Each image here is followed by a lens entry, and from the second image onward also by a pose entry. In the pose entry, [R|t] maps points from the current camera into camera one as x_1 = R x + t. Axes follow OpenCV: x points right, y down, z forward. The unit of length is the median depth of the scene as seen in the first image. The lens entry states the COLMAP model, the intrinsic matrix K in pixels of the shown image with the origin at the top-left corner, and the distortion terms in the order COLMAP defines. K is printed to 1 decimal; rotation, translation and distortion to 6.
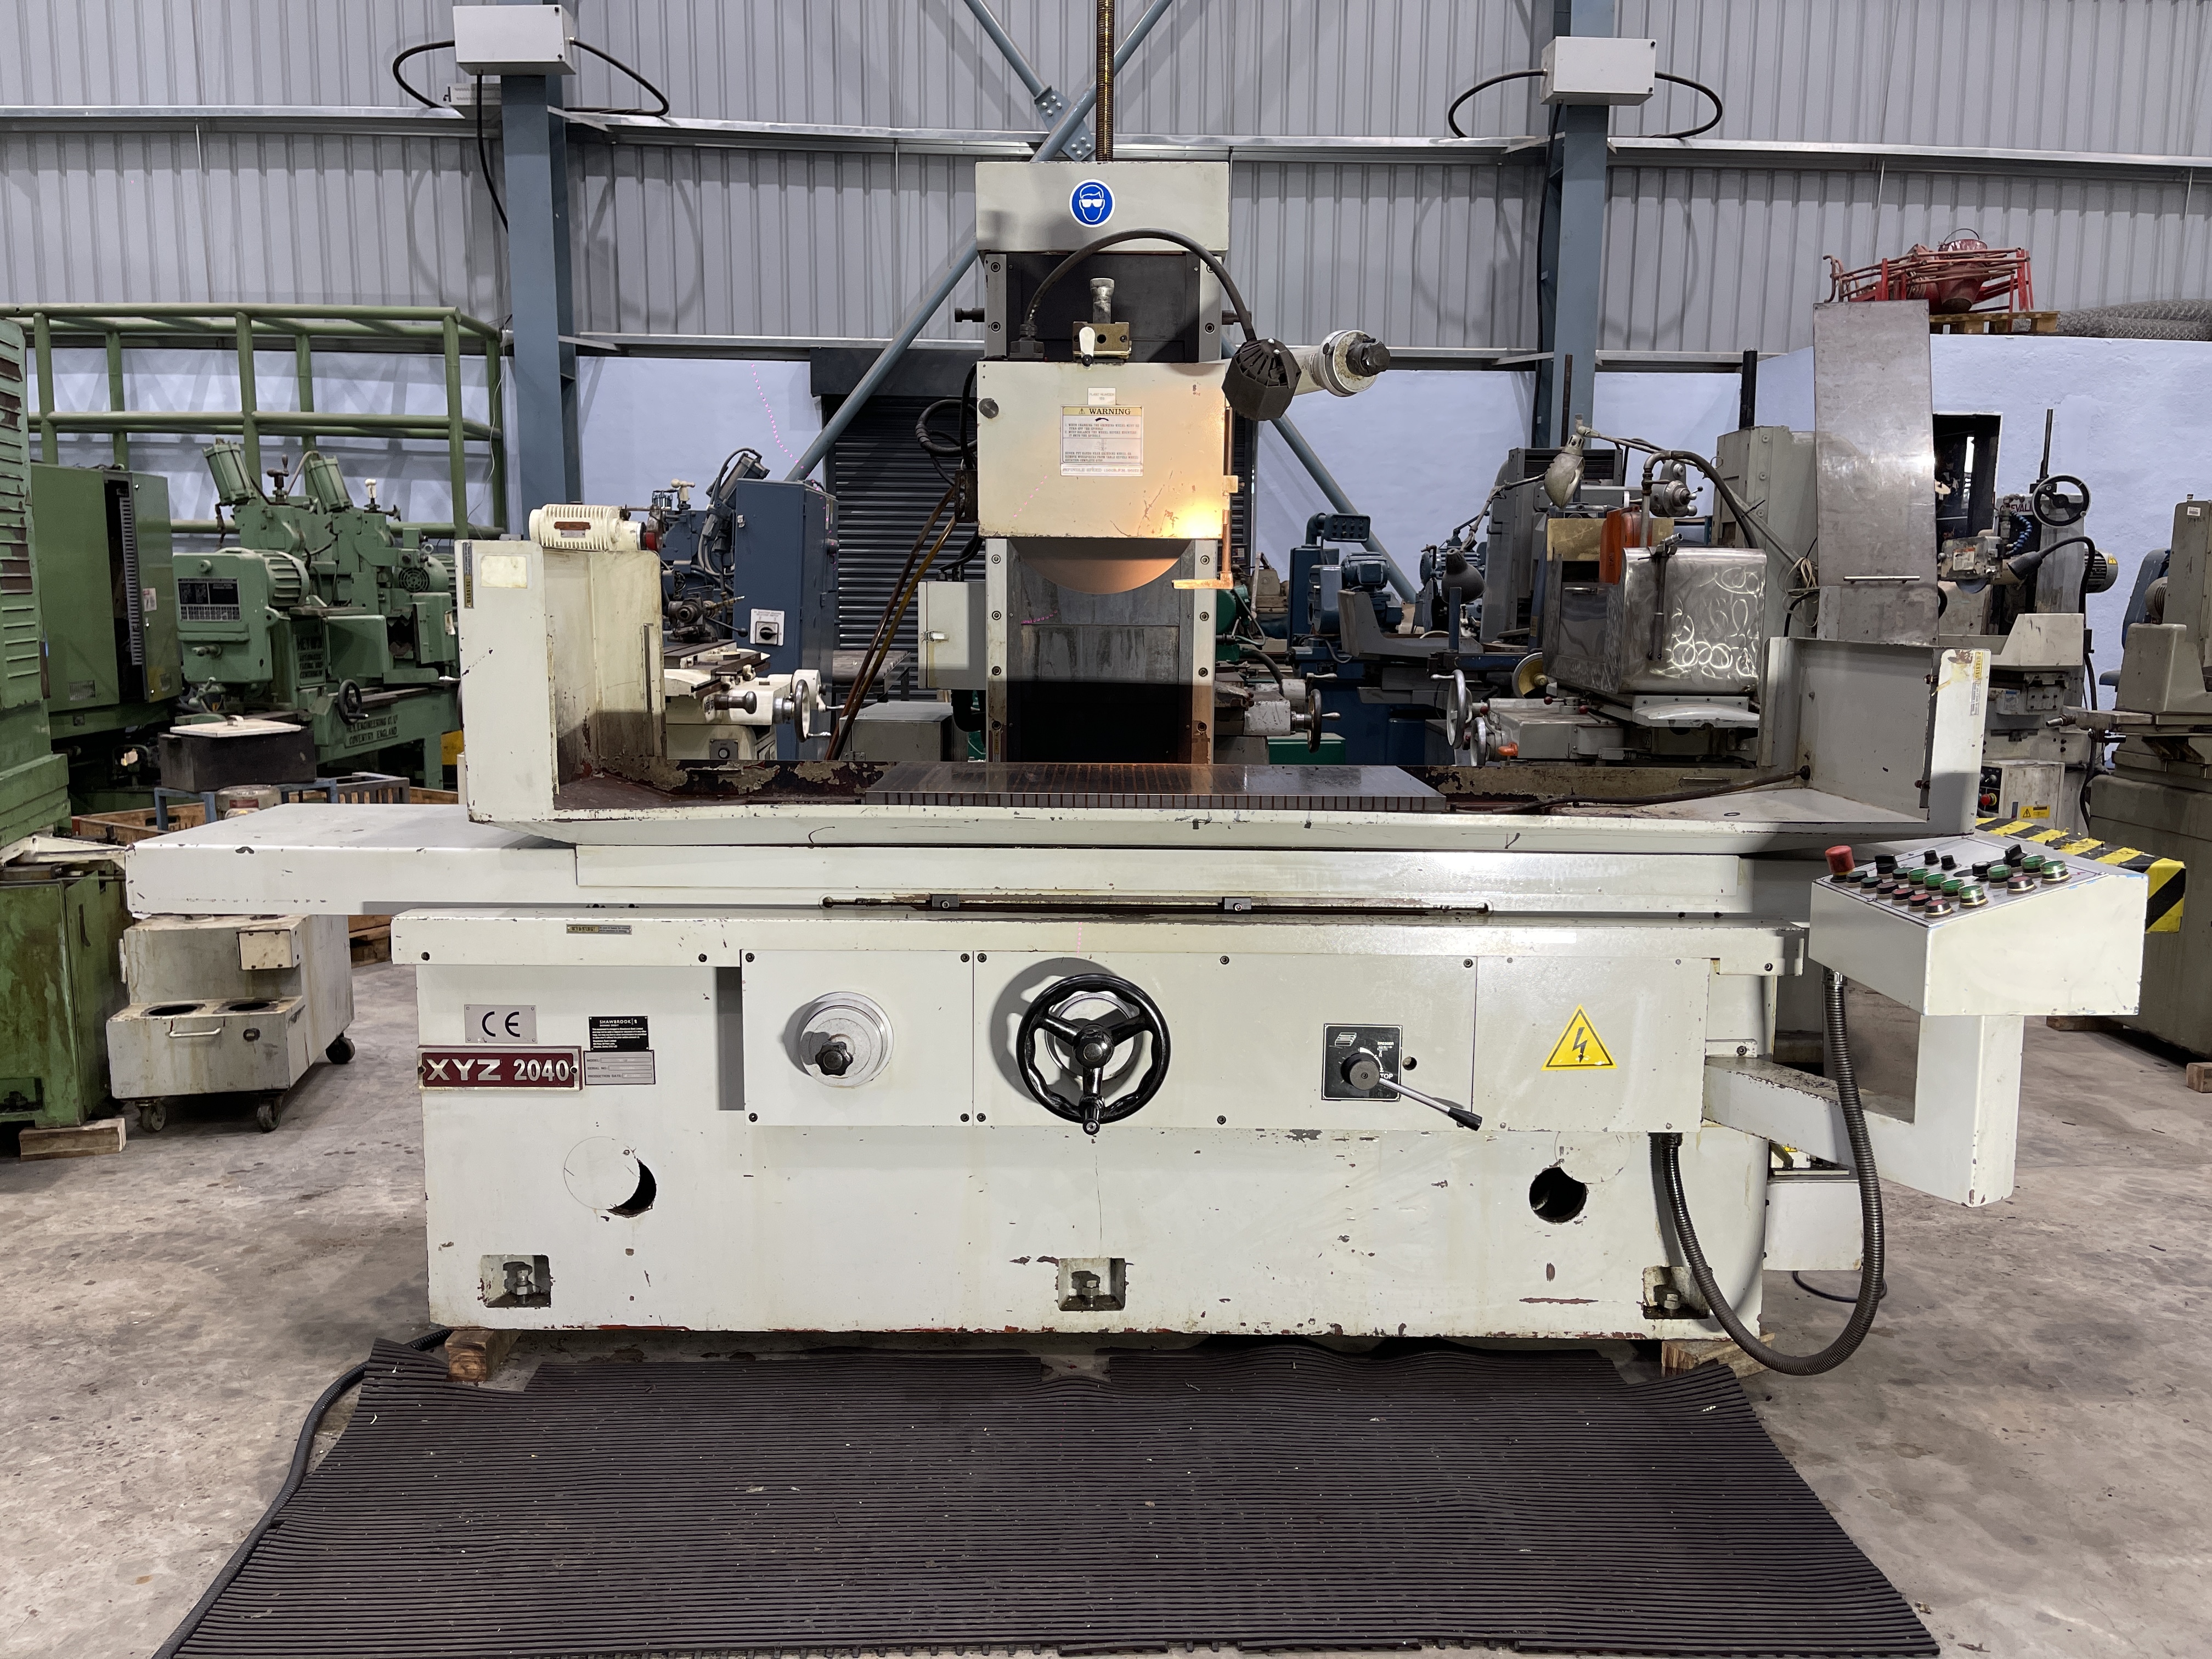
lens RADIAL K [[1666.8, 0, 1114.4], [0, 1666.8, 829.5], [0, 0, 1]] dist [0.041071, -0.066461]
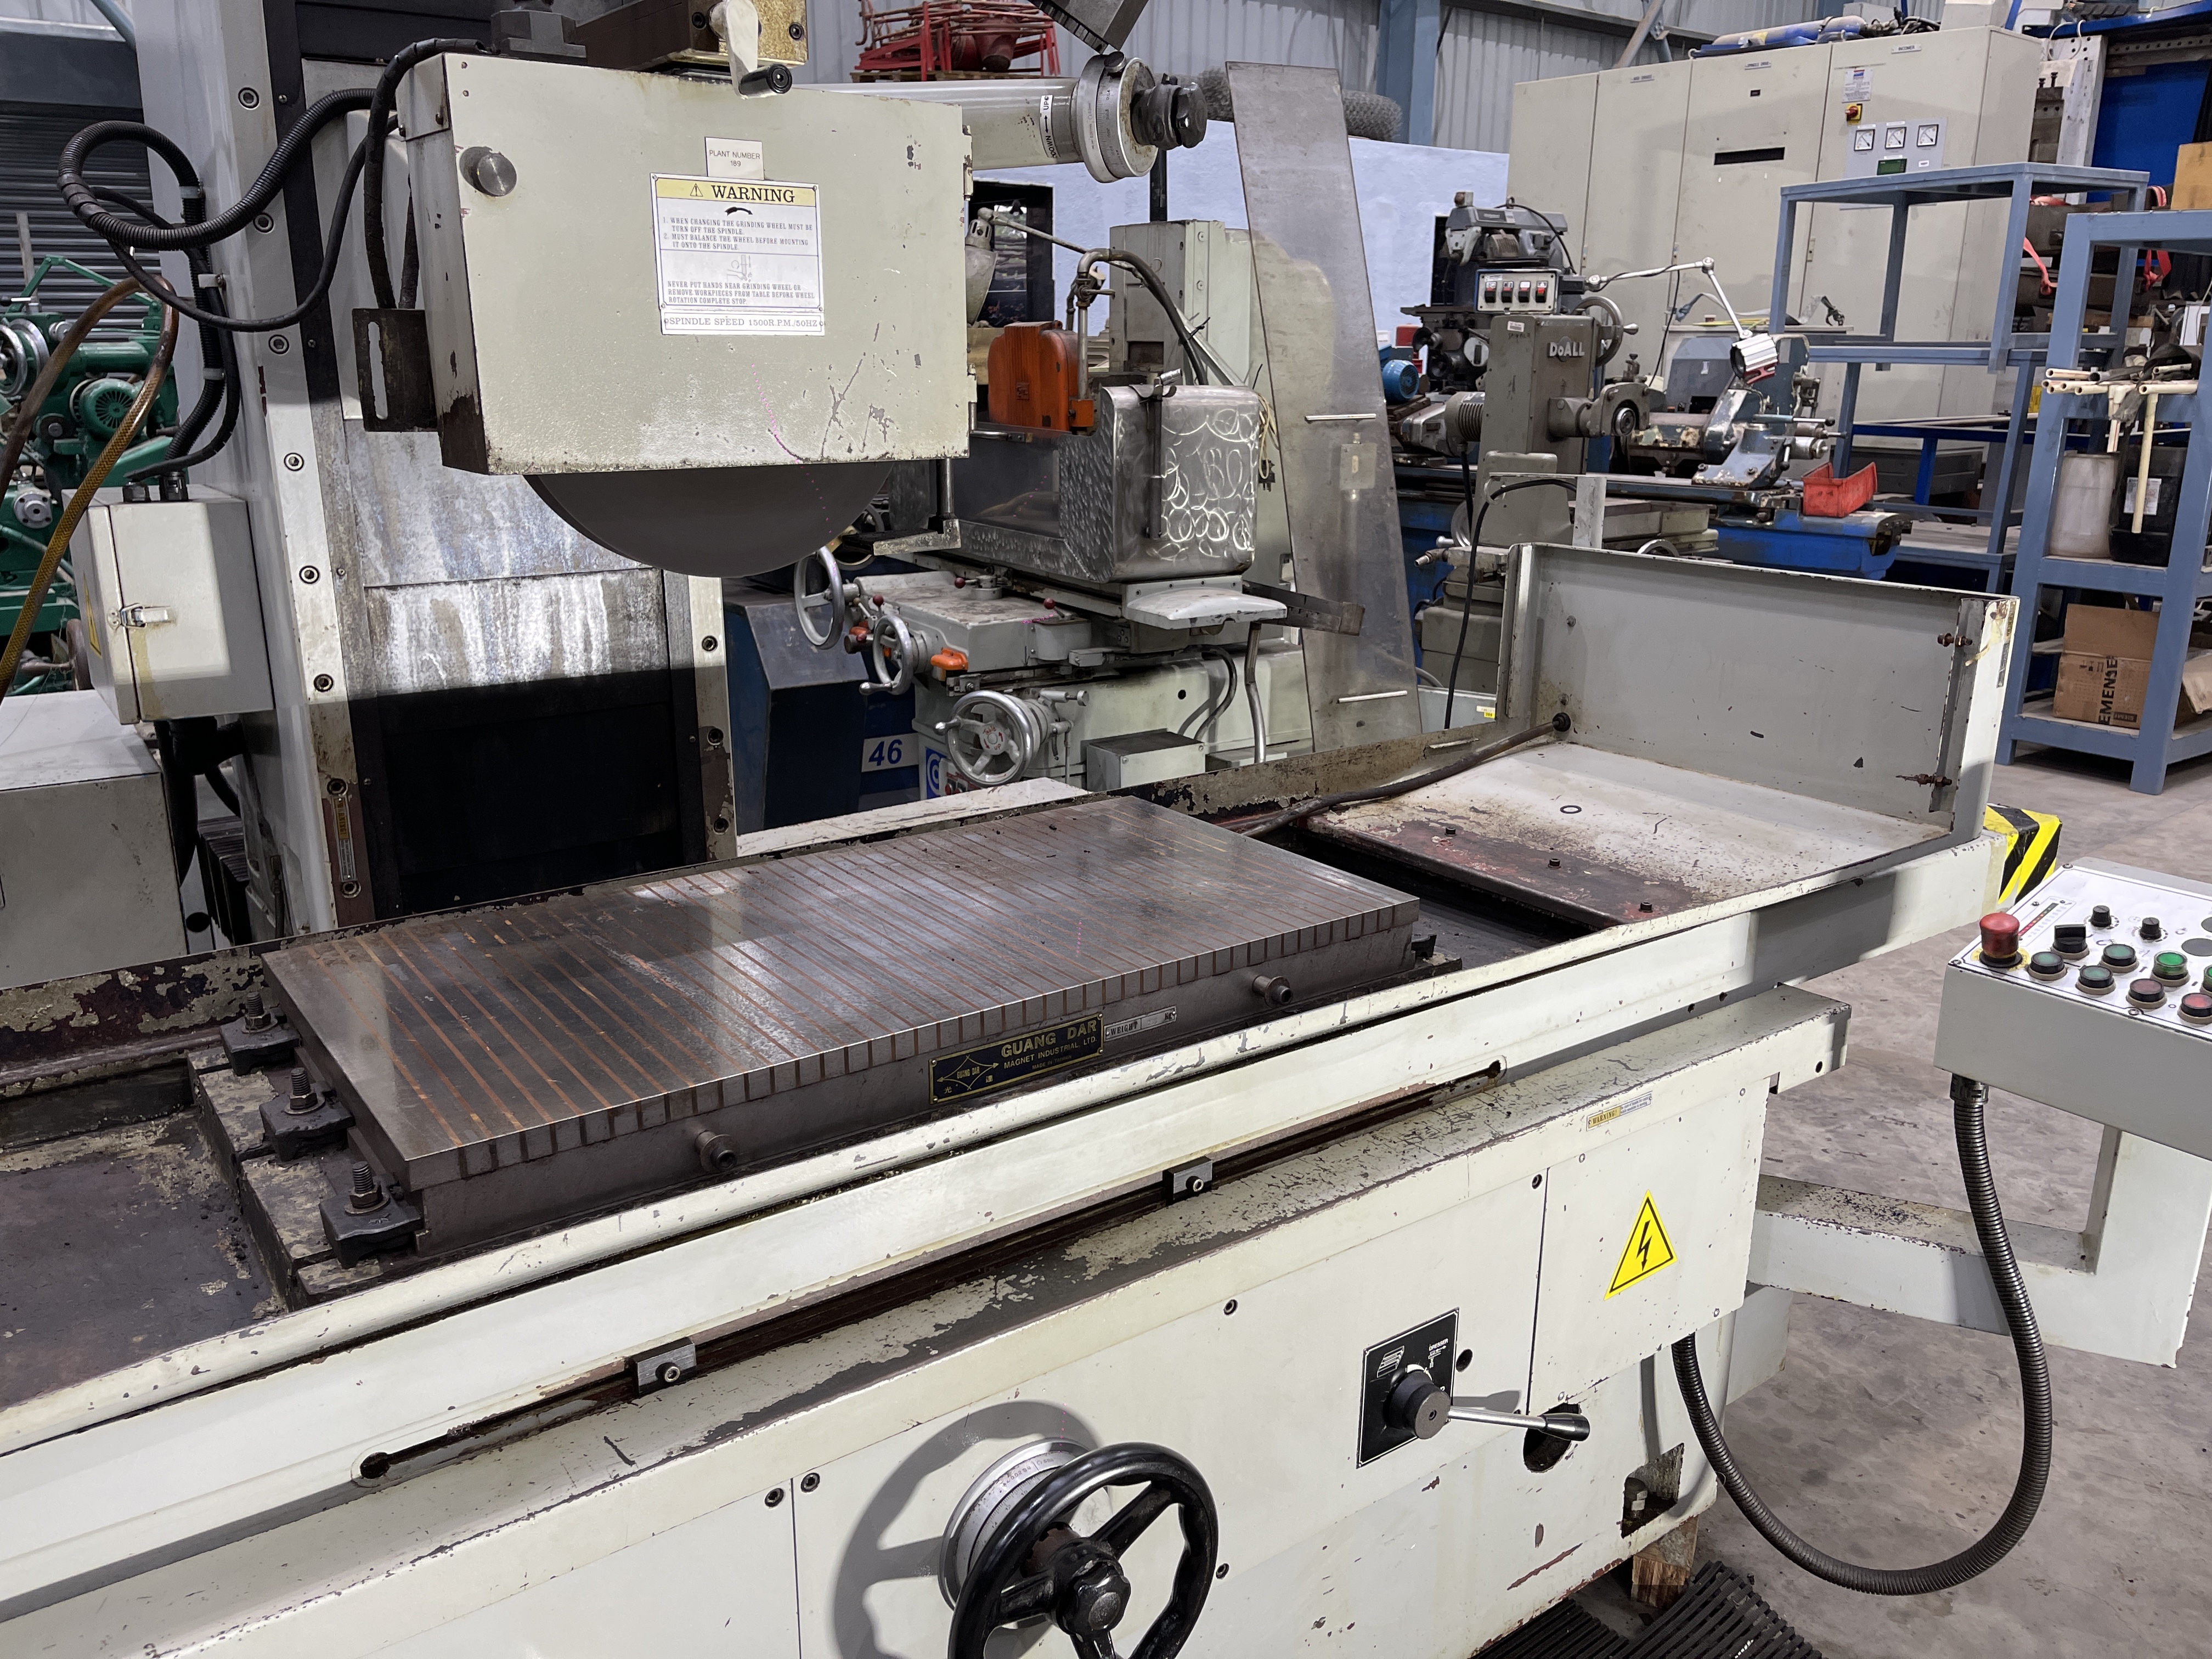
lens RADIAL K [[1666.8, 0, 1103.2], [0, 1666.8, 831.2], [0, 0, 1]] dist [0.041071, -0.066461]
pose [[0.810374, -0.166527, 0.561750, -0.173240], [0.083152, 0.981743, 0.171077, -0.118377], [-0.579983, -0.091926, 0.809425, 0.440339]]
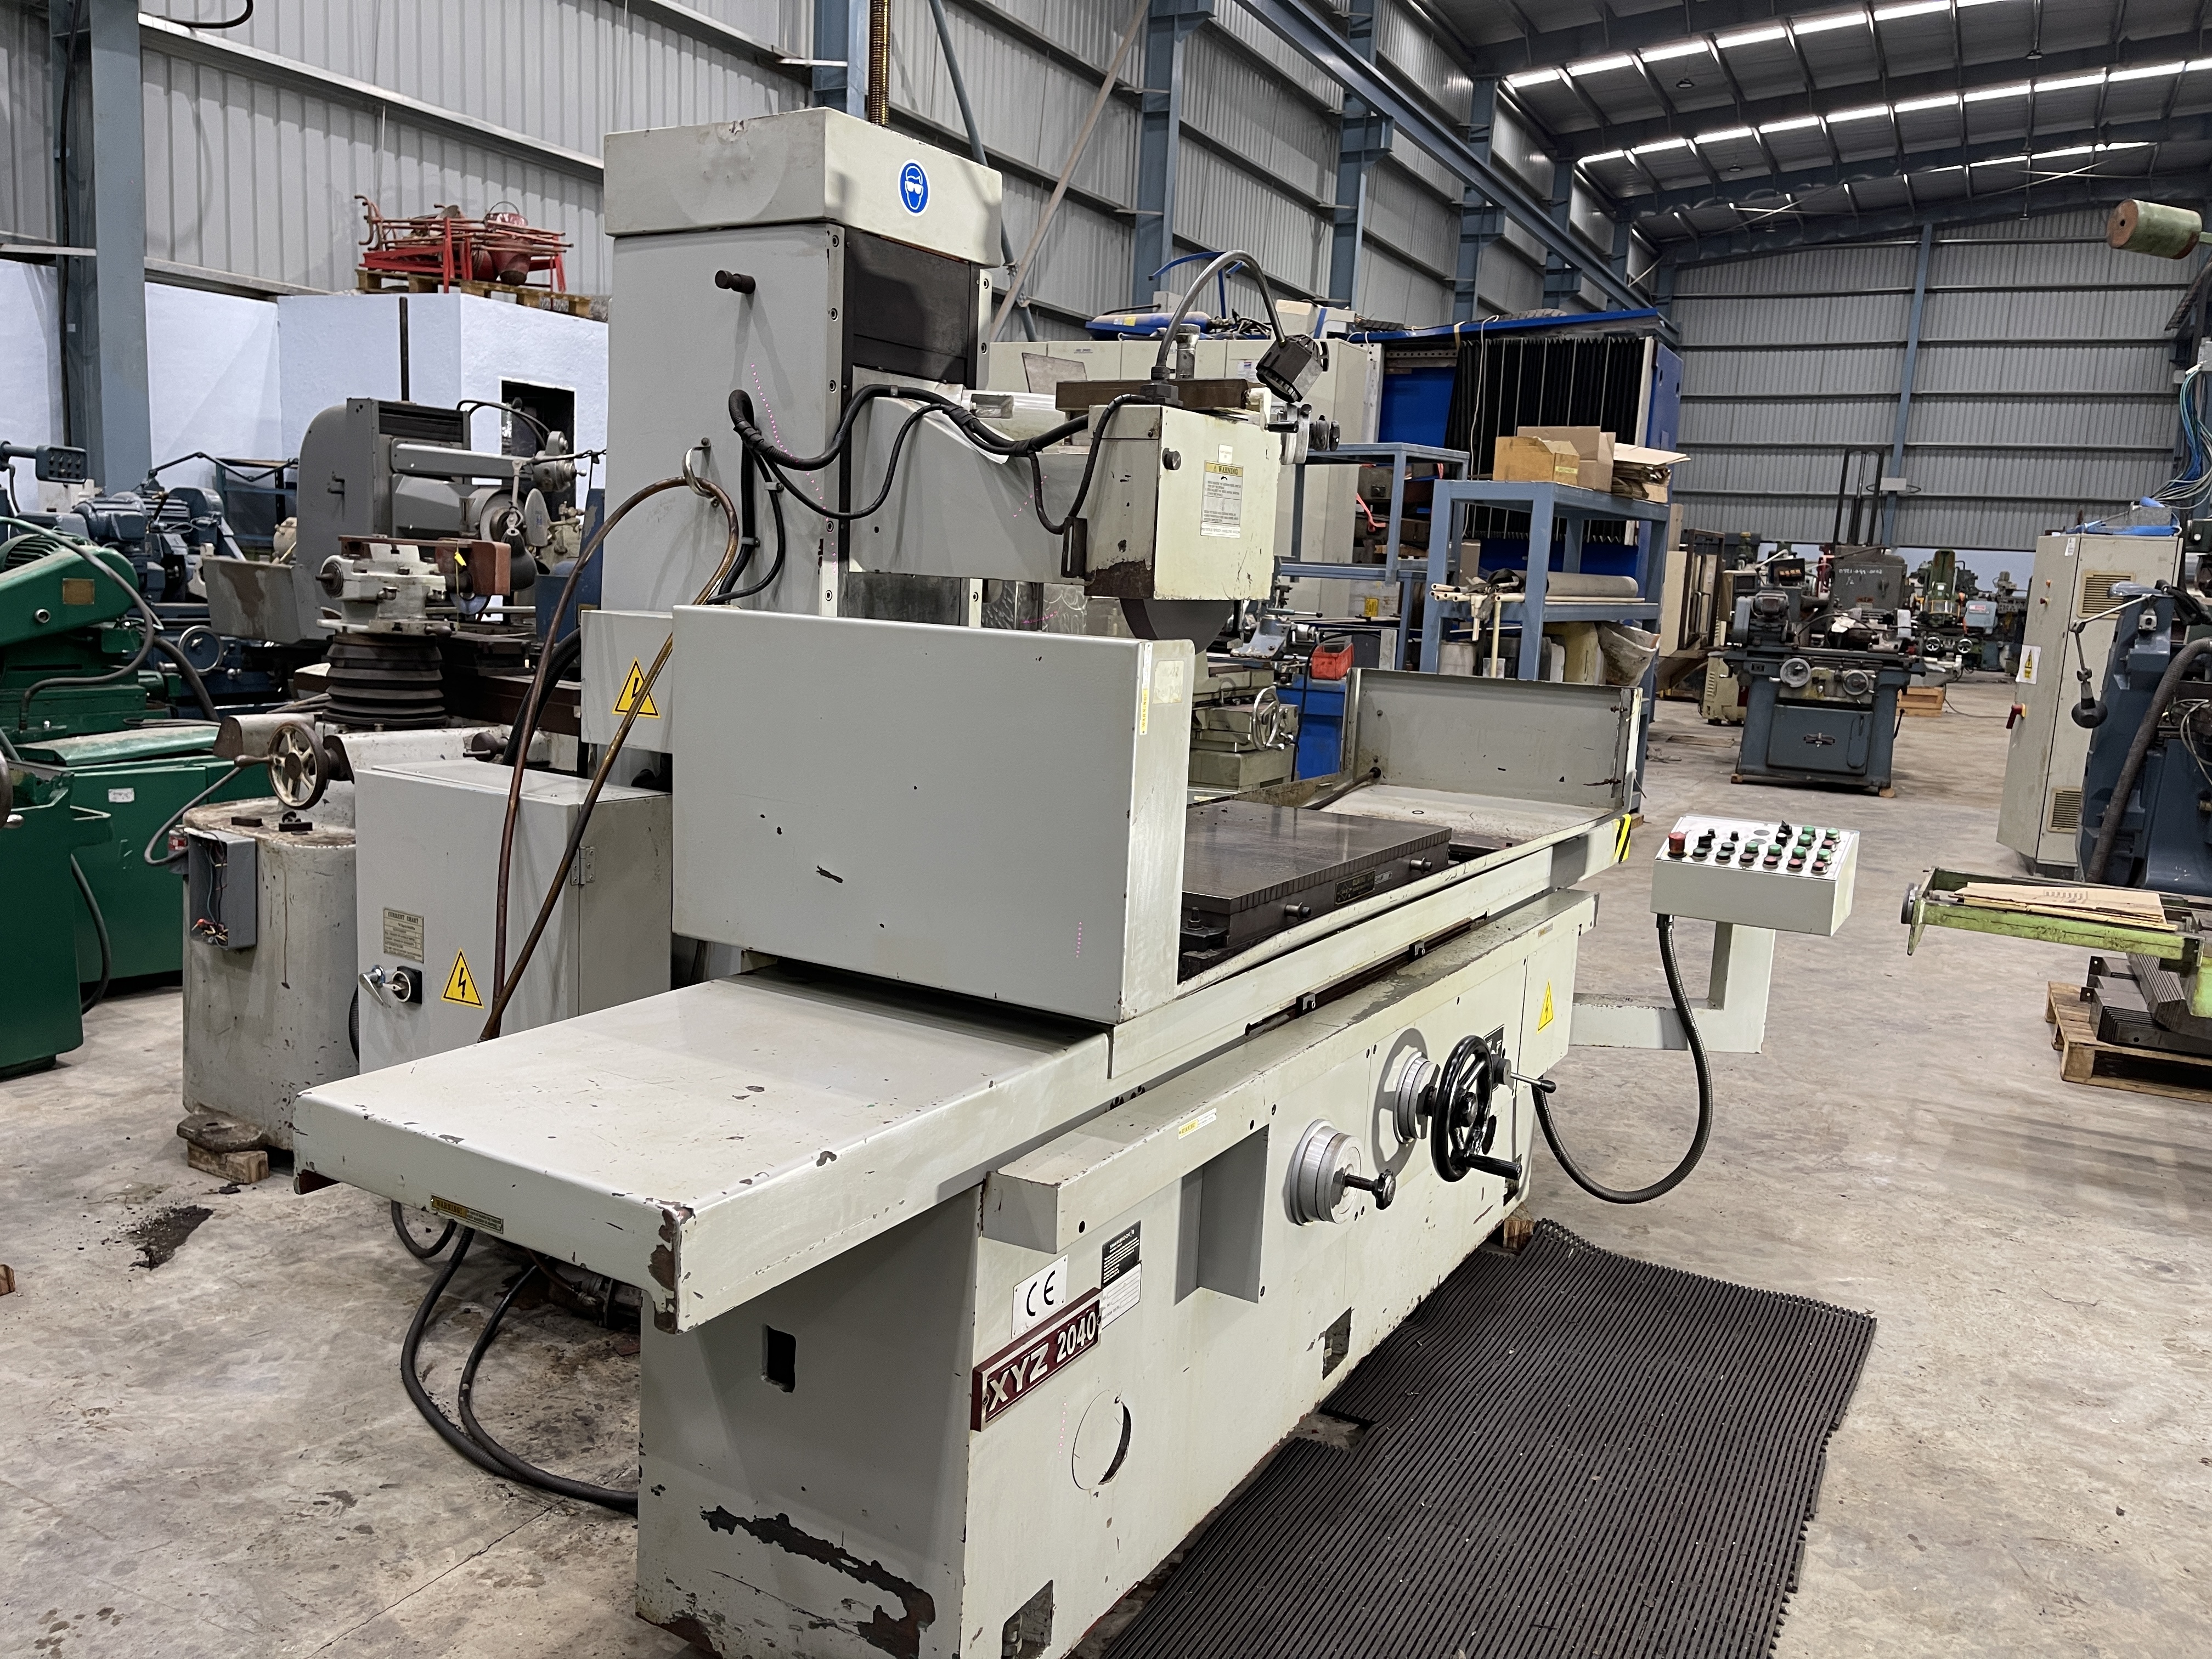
lens RADIAL K [[1666.8, 0, 1098.7], [0, 1666.8, 829.3], [0, 0, 1]] dist [0.041071, -0.066461]
pose [[0.513903, -0.117829, 0.849718, -0.710042], [0.077764, 0.992843, 0.090644, -0.110392], [-0.854316, 0.019495, 0.519388, 0.453475]]
